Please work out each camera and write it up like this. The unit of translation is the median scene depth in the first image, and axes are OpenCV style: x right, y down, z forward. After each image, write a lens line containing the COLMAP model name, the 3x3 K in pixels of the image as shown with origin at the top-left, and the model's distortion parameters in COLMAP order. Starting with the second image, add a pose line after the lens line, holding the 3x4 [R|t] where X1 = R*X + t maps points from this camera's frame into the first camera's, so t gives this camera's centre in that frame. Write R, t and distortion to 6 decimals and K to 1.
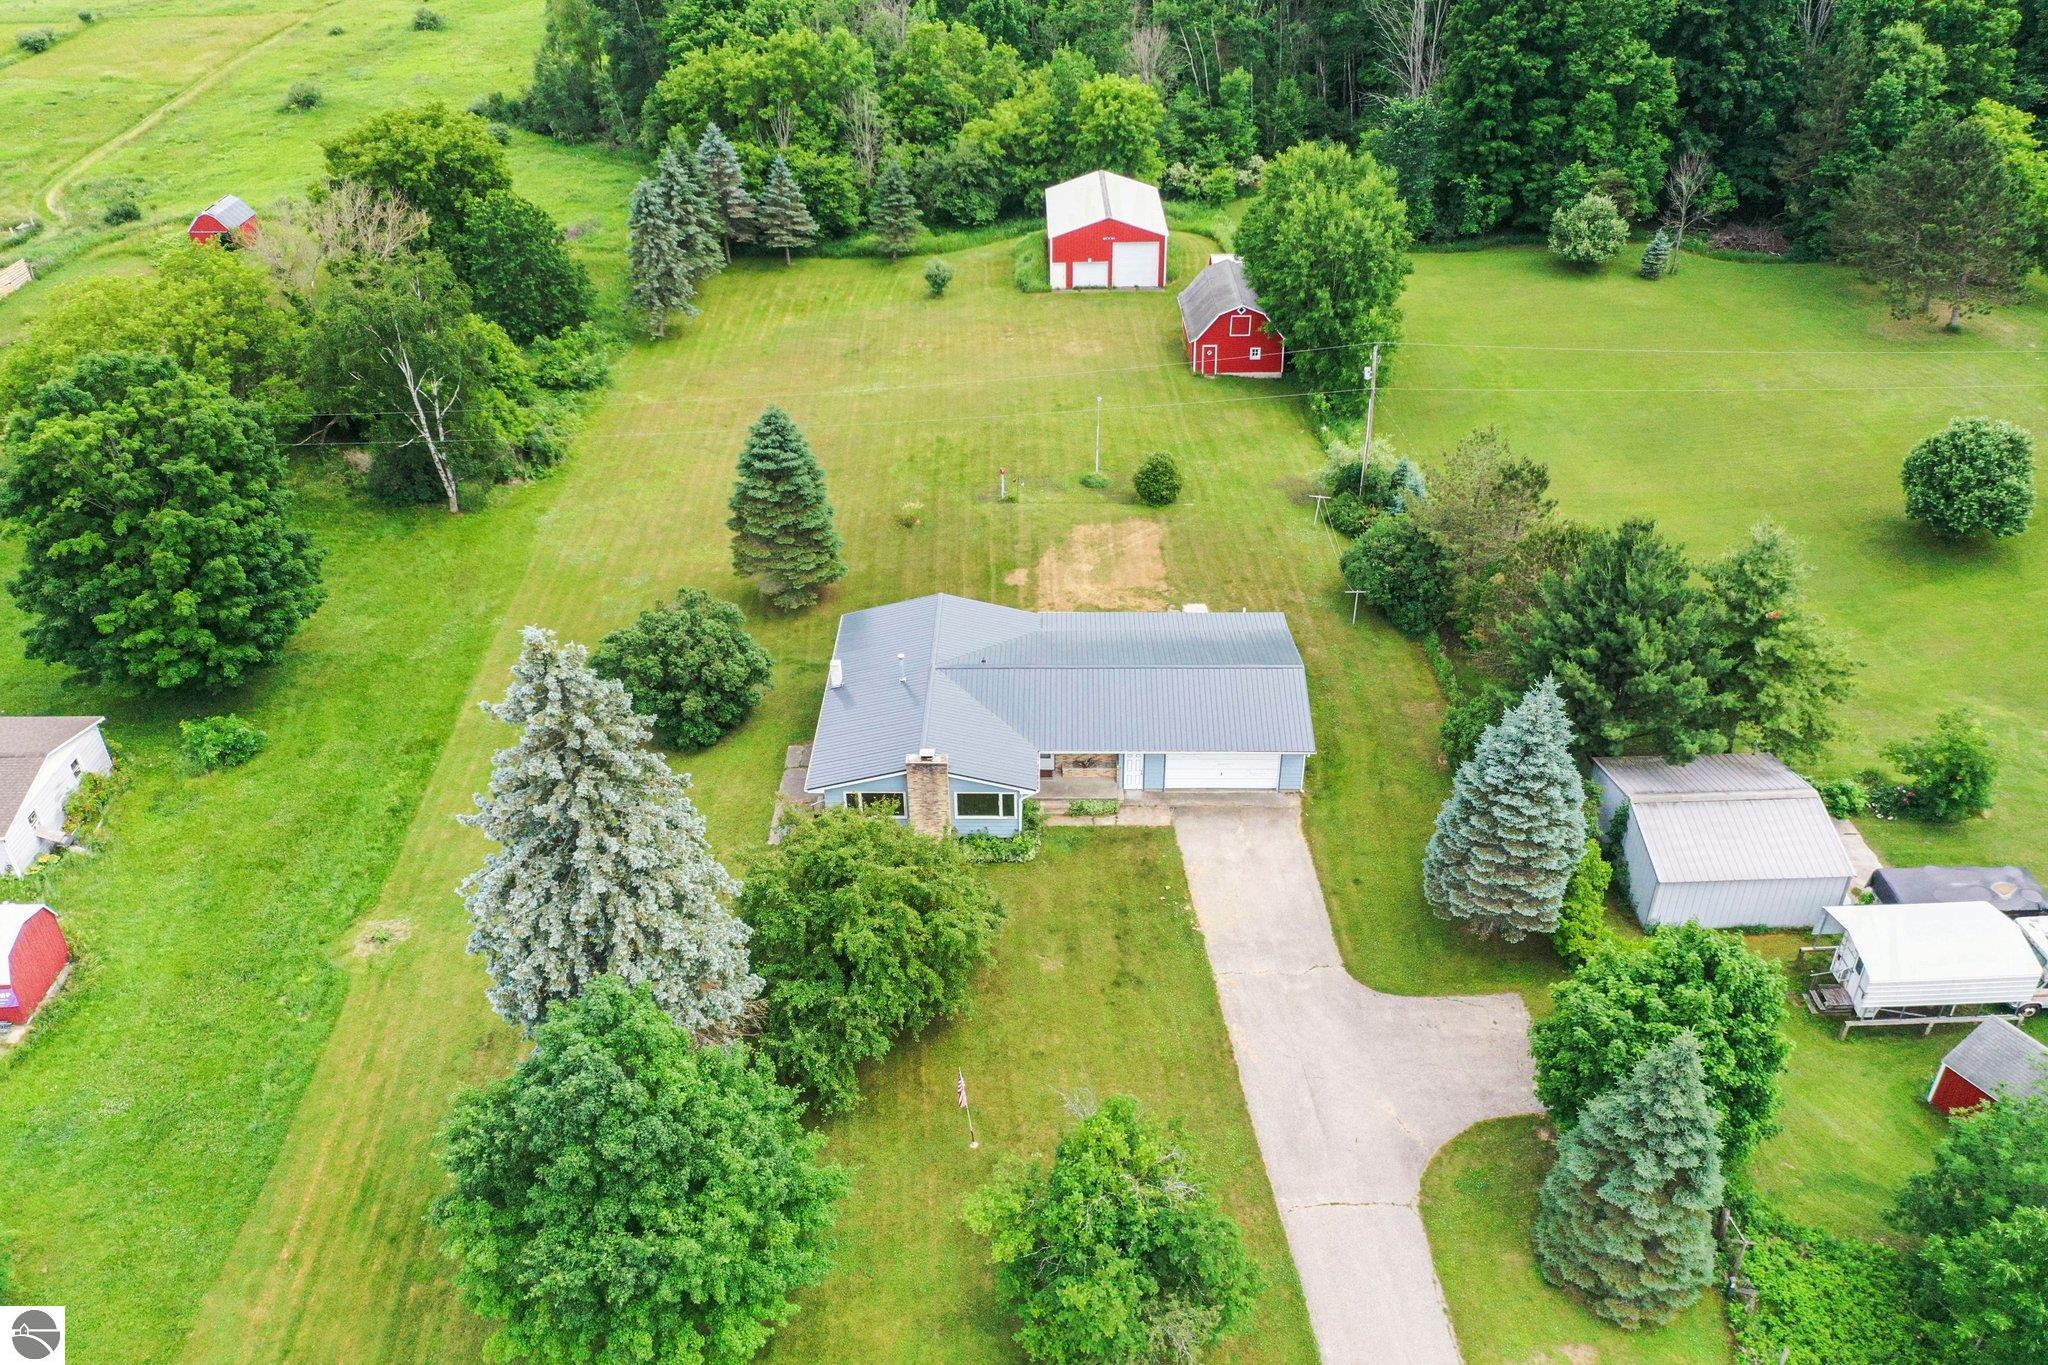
lens RADIAL K [[1588.0, 0, 1023.3], [0, 1588.0, 660.4], [0, 0, 1]] dist [-0.014811, -0.002386]
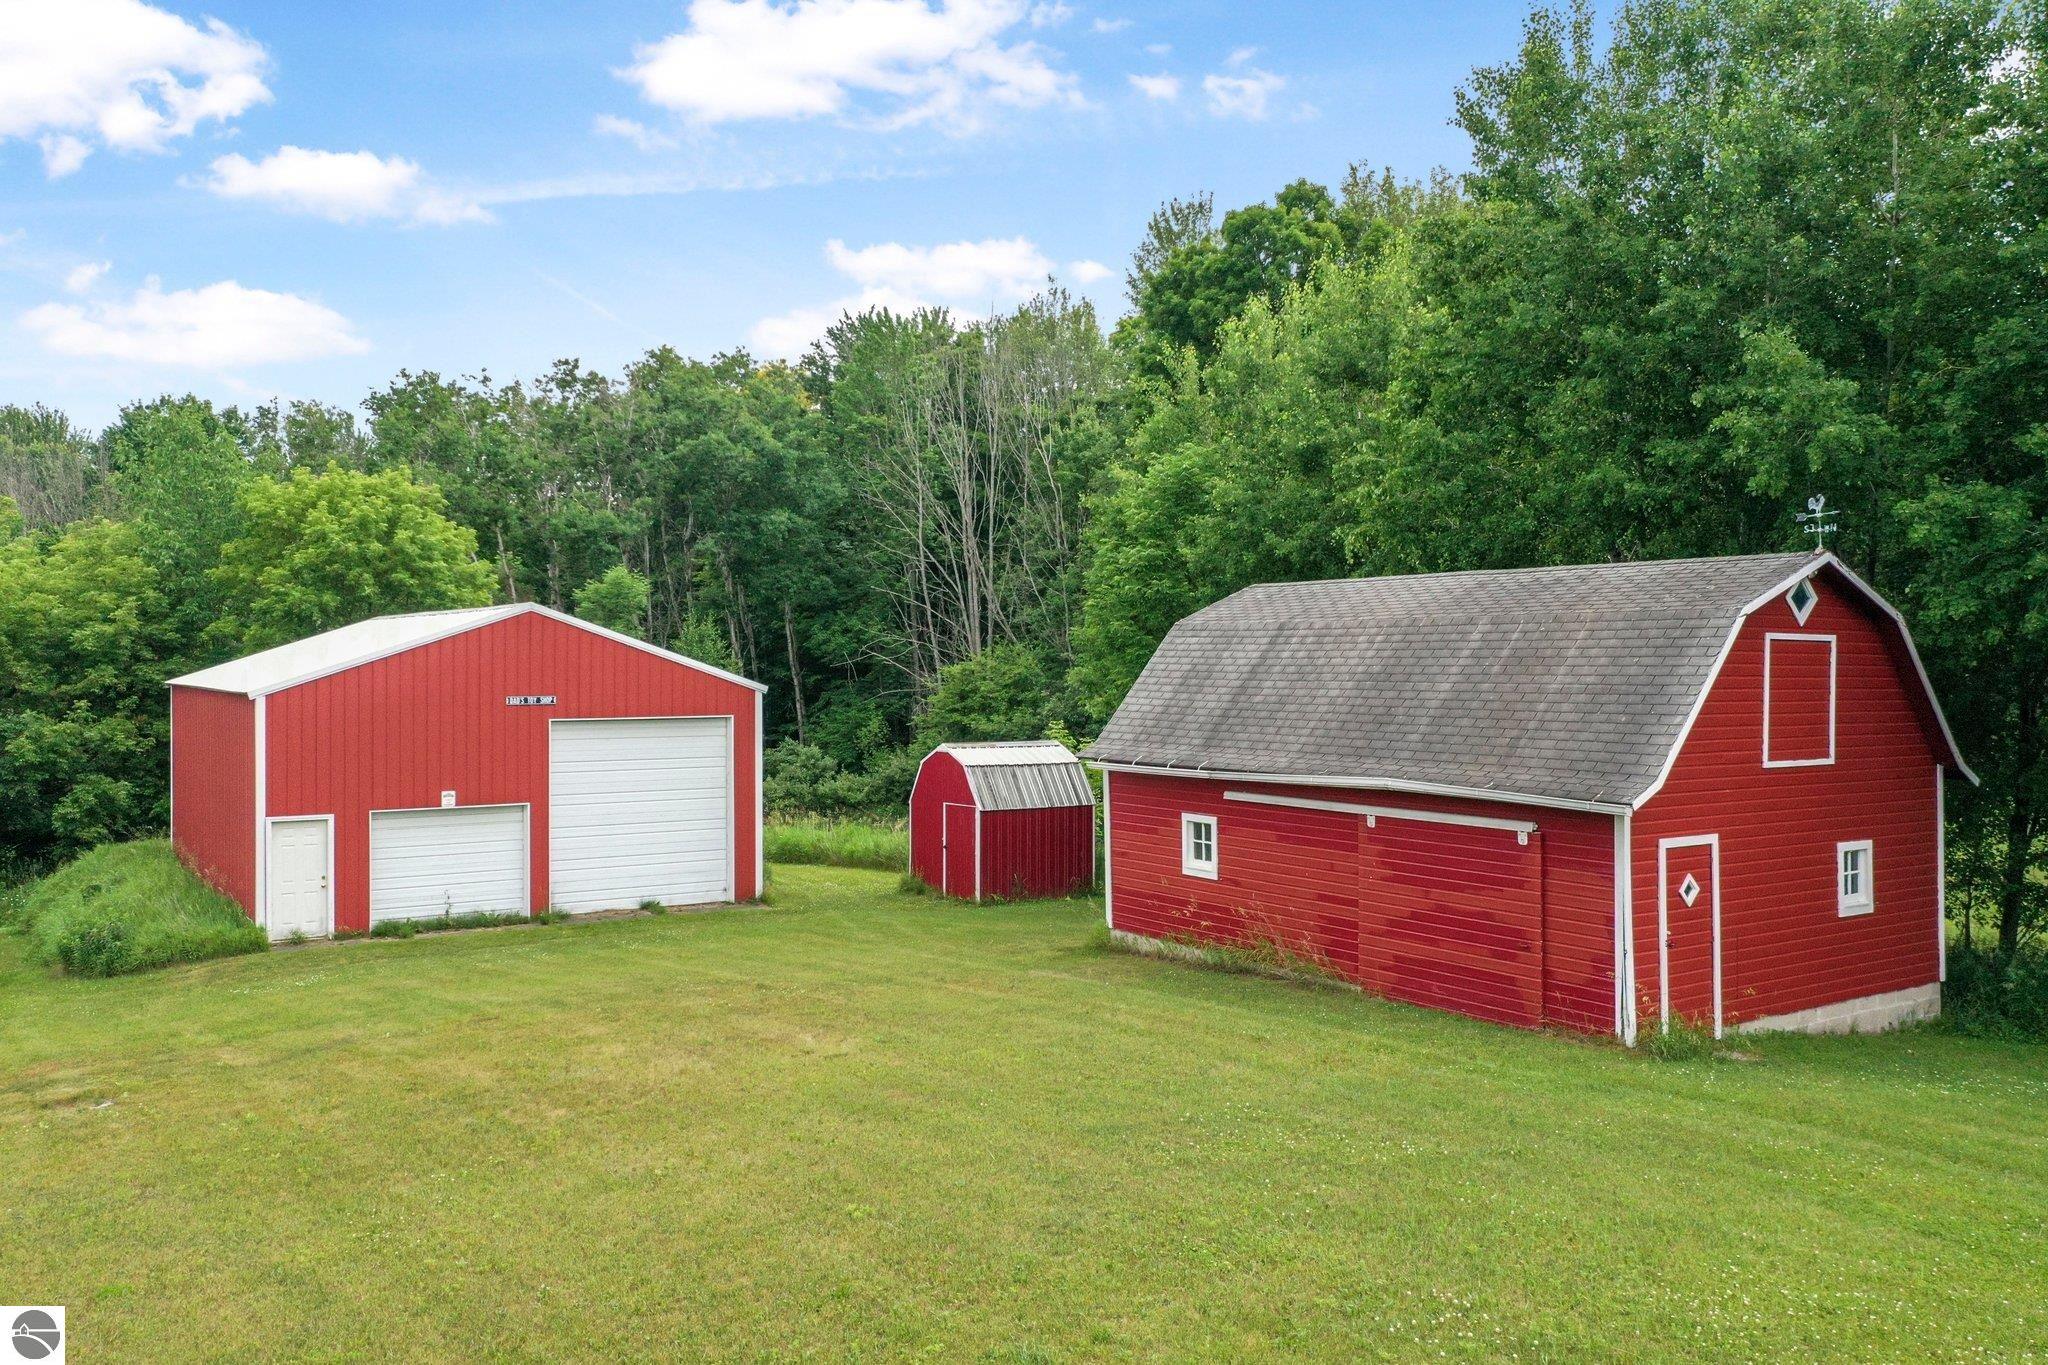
lens RADIAL K [[1588.0, 0, 1023.3], [0, 1588.0, 660.4], [0, 0, 1]] dist [-0.014811, -0.002386]
pose [[0.824827, 0.034440, 0.564336, -0.018744], [0.290579, 0.830406, -0.475384, -0.137362], [-0.485000, 0.556094, 0.674933, 0.794103]]
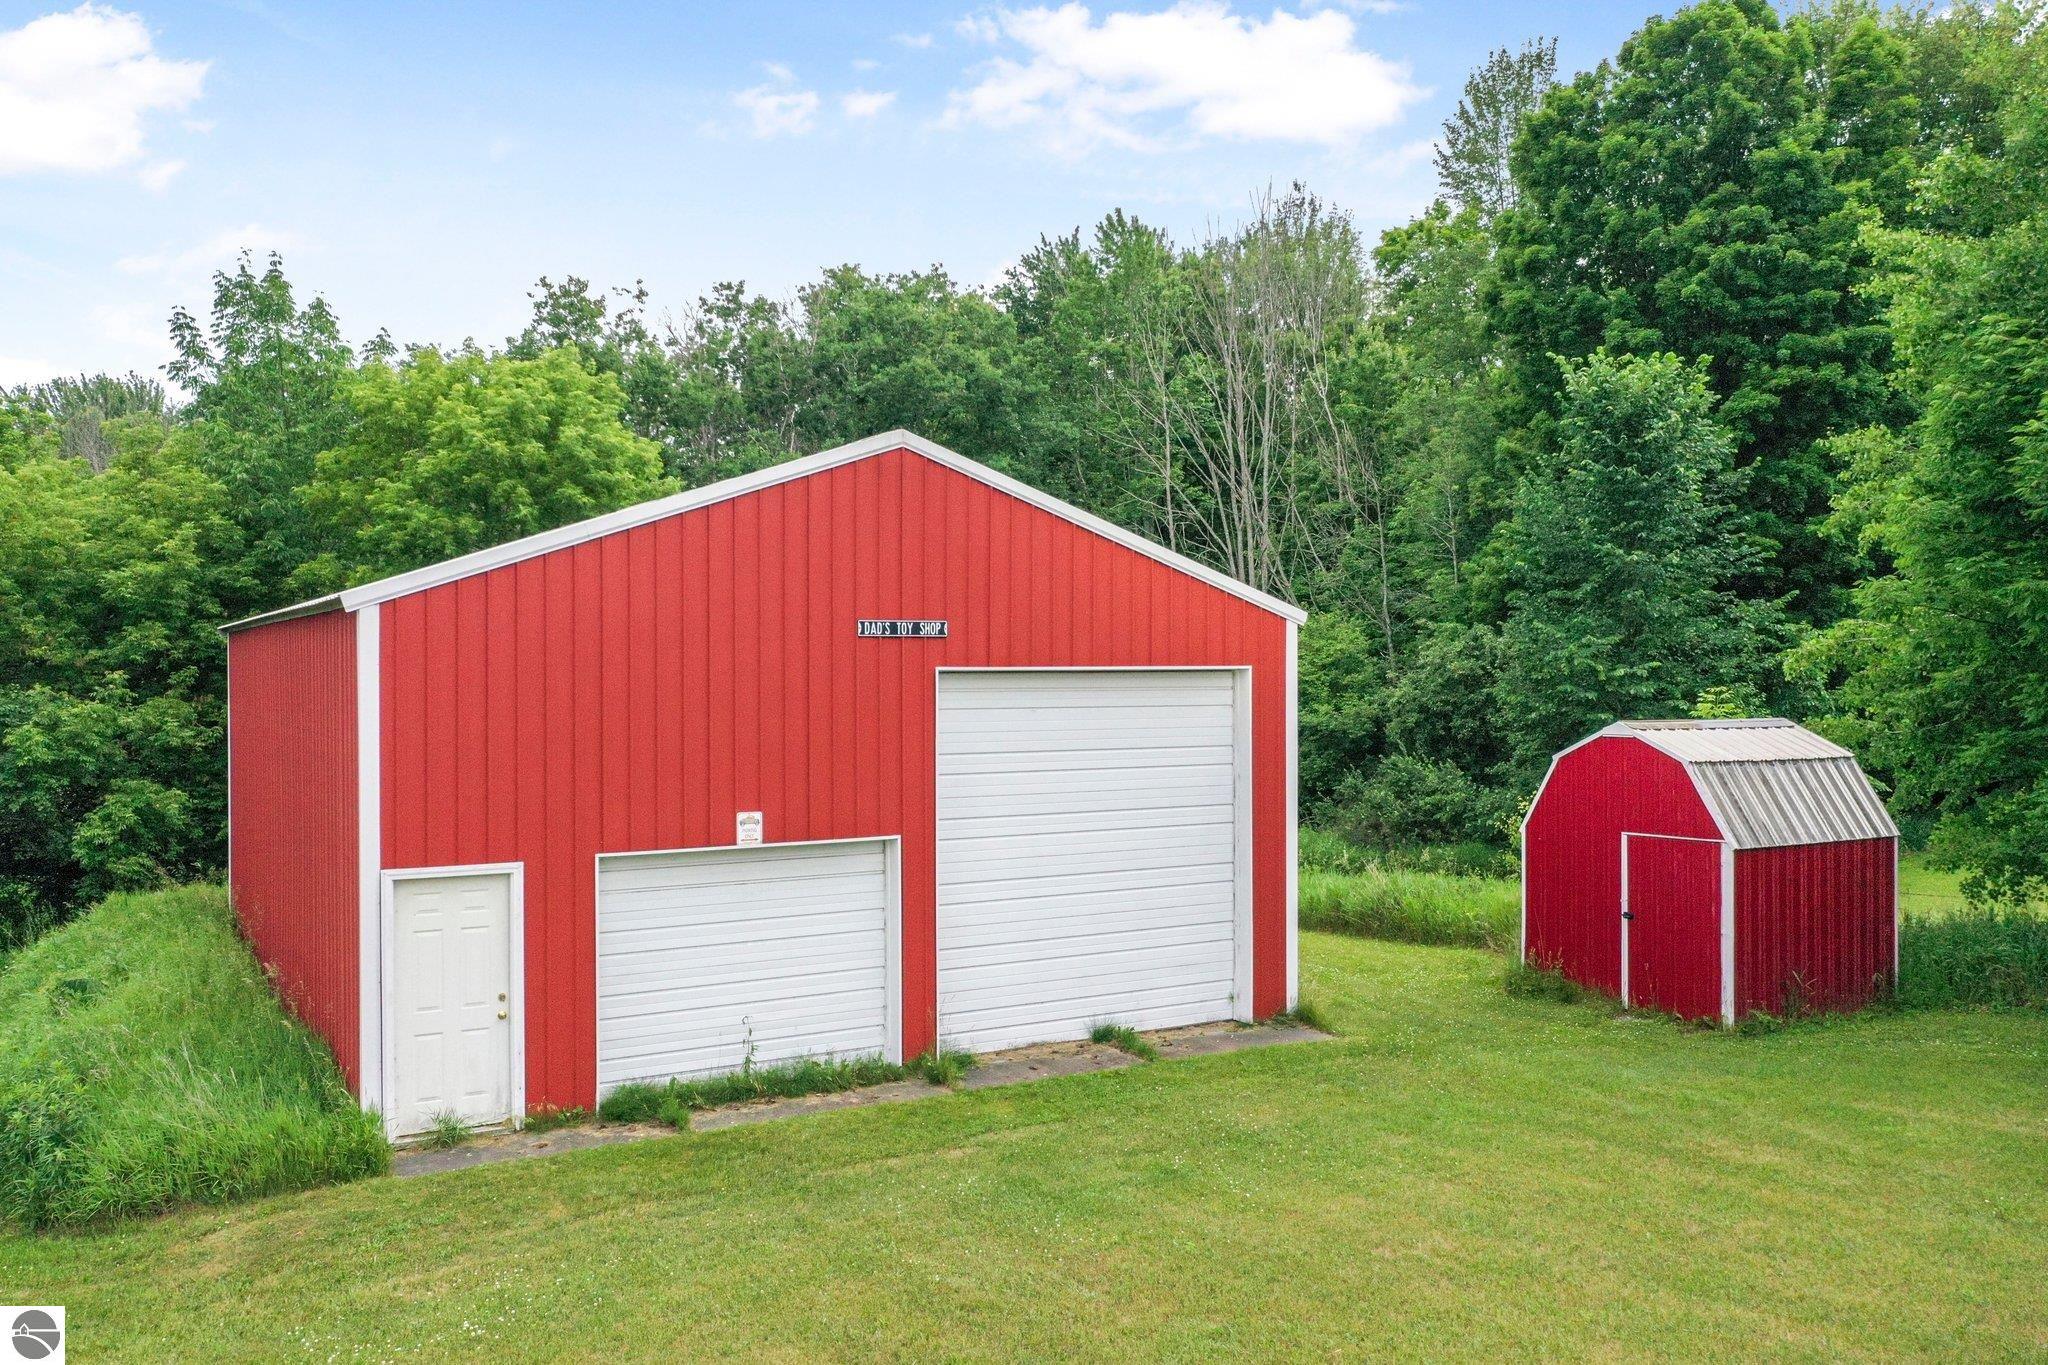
lens RADIAL K [[1593.3, 0, 1024.0], [0, 1593.3, 682.5], [0, 0, 1]] dist [-0.010567, -0.006207]
pose [[0.857699, 0.027688, 0.513406, 0.001336], [0.263379, 0.833923, -0.484977, -0.201993], [-0.441569, 0.551185, 0.707963, 0.905142]]
